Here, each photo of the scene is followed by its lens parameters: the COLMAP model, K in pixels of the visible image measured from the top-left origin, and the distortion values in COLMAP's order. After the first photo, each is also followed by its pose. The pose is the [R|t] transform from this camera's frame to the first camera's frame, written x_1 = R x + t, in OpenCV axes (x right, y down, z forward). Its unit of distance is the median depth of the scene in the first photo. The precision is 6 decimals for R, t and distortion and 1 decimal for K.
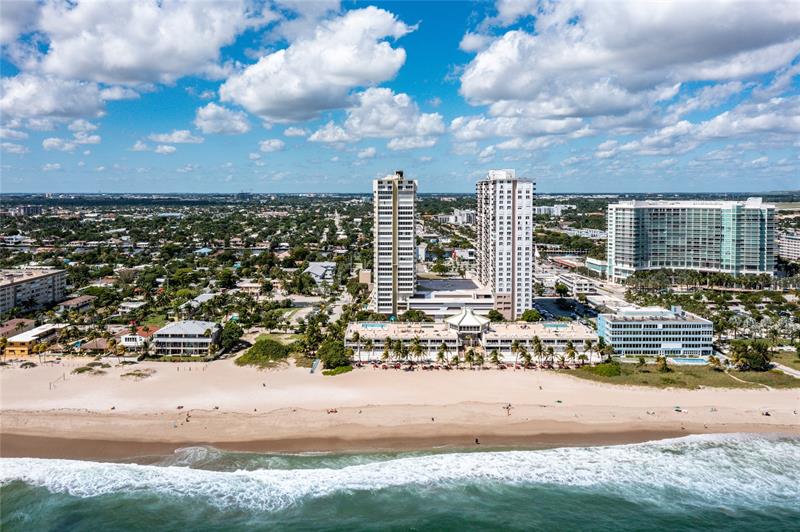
lens RADIAL K [[649.9, 0, 447.6], [0, 649.9, 225.7], [0, 0, 1]] dist [-0.003132, 0.002338]
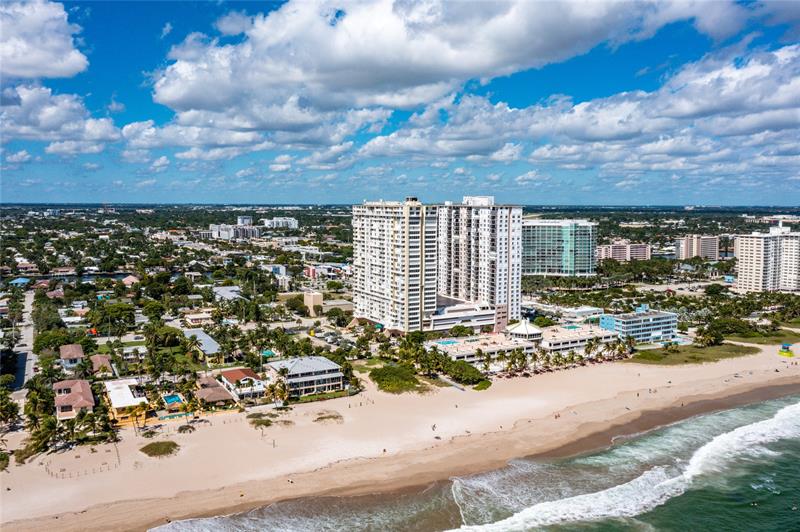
lens RADIAL K [[634.3, 0, 396.7], [0, 634.3, 235.6], [0, 0, 1]] dist [-0.008188, 0.002702]
pose [[0.867486, -0.019804, 0.497067, -0.634471], [0.018081, 0.999802, 0.008278, -0.031417], [-0.497133, 0.001807, 0.867672, 0.110647]]
